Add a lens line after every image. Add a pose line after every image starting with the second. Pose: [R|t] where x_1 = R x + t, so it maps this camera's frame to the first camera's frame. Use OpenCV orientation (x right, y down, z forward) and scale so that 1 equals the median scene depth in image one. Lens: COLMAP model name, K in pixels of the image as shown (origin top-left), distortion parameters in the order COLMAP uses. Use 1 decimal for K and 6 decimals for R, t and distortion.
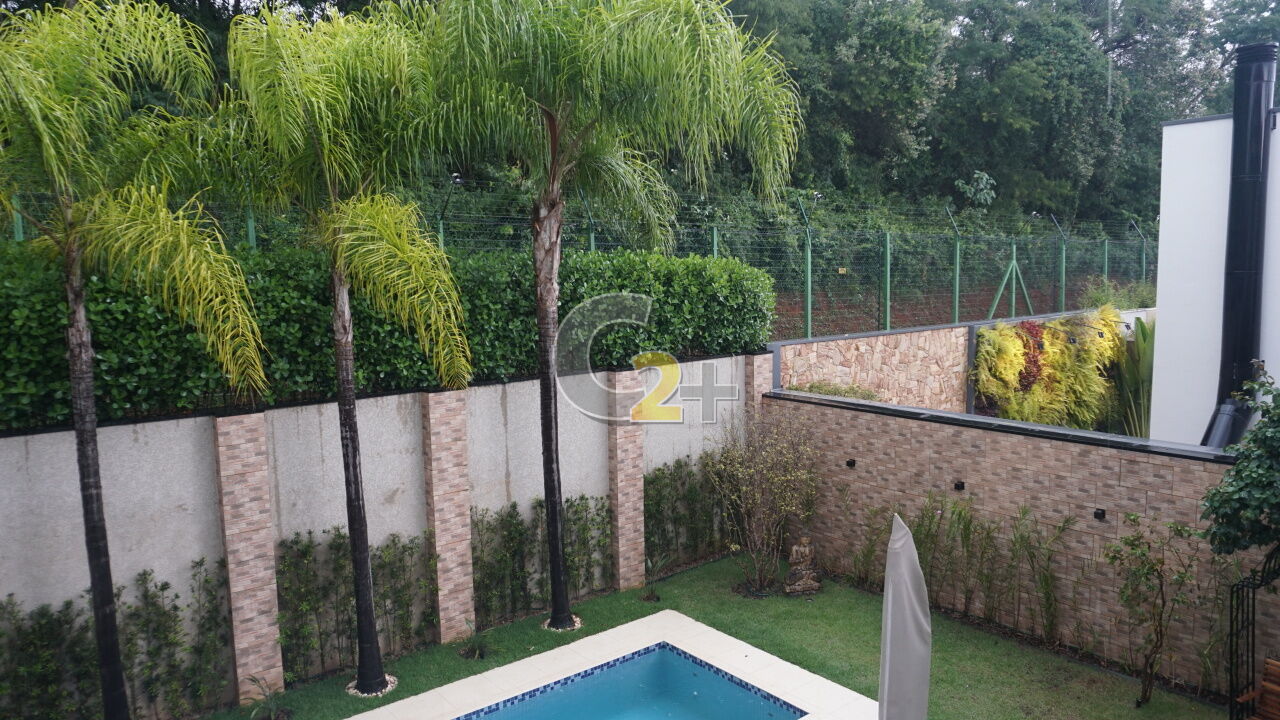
lens RADIAL K [[858.5, 0, 634.0], [0, 858.5, 359.9], [0, 0, 1]] dist [-0.058857, 0.036275]
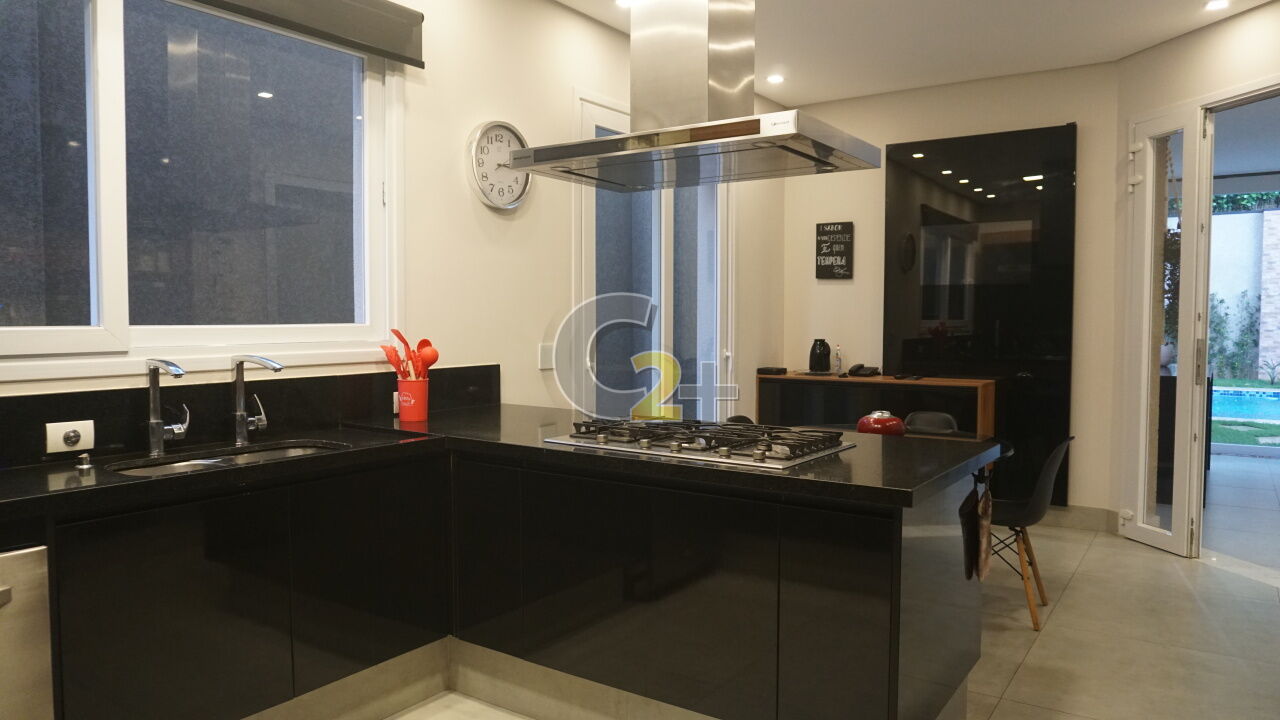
lens RADIAL K [[858.5, 0, 640.6], [0, 858.5, 360.2], [0, 0, 1]] dist [-0.058857, 0.036275]
pose [[0.291717, 0.062156, -0.954483, 0.764511], [-0.117852, 0.992619, 0.028621, 0.440288], [0.949217, 0.104139, 0.296889, -0.685169]]
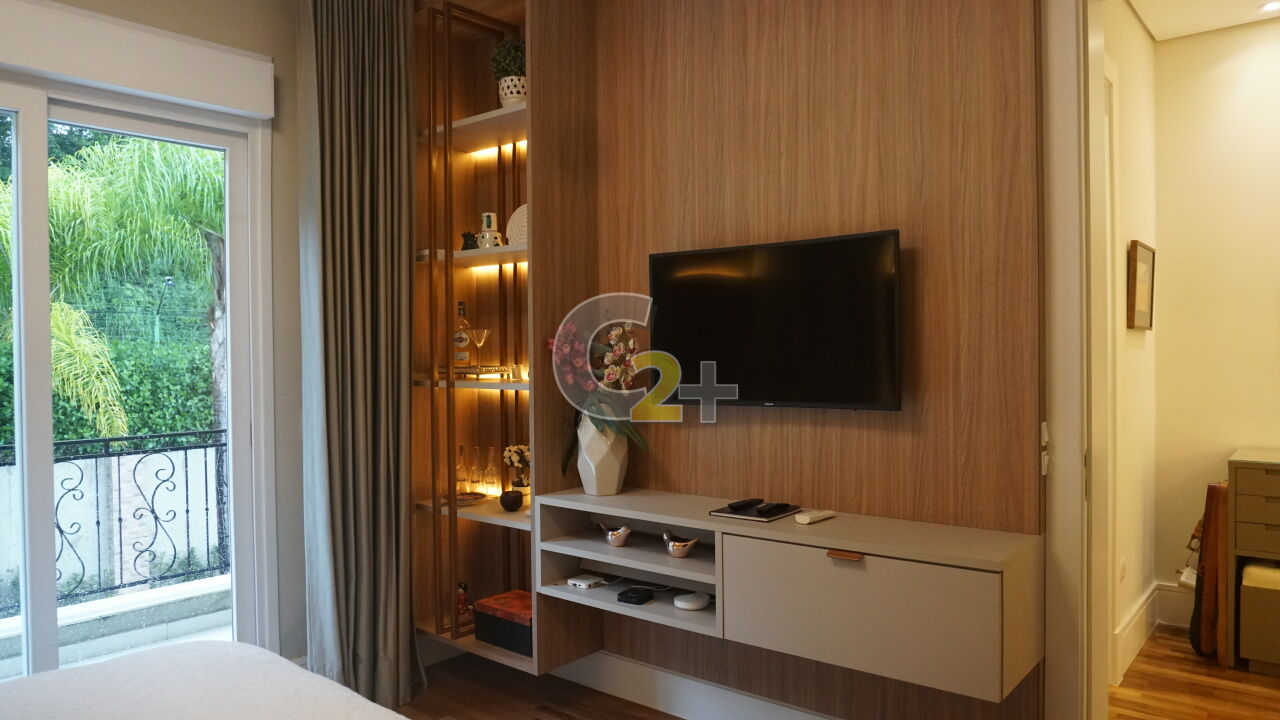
lens RADIAL K [[858.5, 0, 632.4], [0, 858.5, 361.3], [0, 0, 1]] dist [-0.058857, 0.036275]
pose [[0.982184, 0.006387, 0.187814, 0.283496], [0.012358, 0.995064, -0.098466, 0.032405], [-0.187516, 0.099033, 0.977257, -0.367421]]
